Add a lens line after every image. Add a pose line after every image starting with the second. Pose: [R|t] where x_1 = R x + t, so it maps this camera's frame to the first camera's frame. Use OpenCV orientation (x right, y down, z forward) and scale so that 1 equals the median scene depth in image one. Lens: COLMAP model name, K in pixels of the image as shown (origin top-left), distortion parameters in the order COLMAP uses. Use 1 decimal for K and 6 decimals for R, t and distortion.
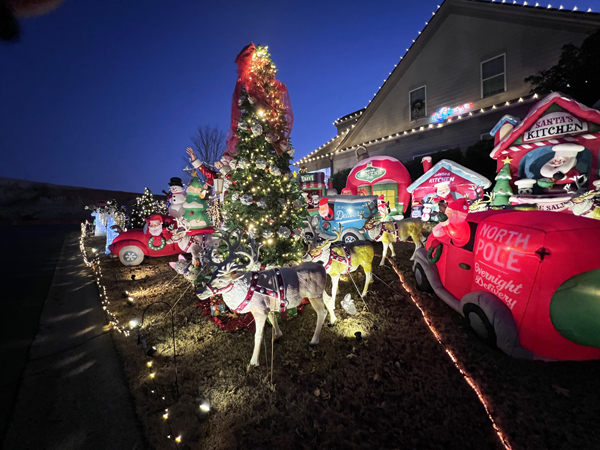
lens RADIAL K [[240.6, 0, 300.0], [0, 240.6, 225.0], [0, 0, 1]] dist [-0.000778, -0.000205]
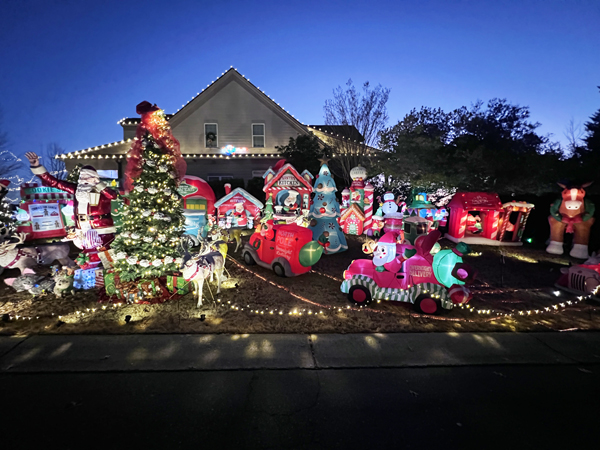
lens RADIAL K [[240.6, 0, 300.0], [0, 240.6, 225.0], [0, 0, 1]] dist [-0.000778, -0.000205]
pose [[0.625140, 0.001740, 0.780510, -0.368636], [0.020163, 0.999628, -0.018377, -0.002080], [-0.780252, 0.027226, 0.624873, -0.259205]]
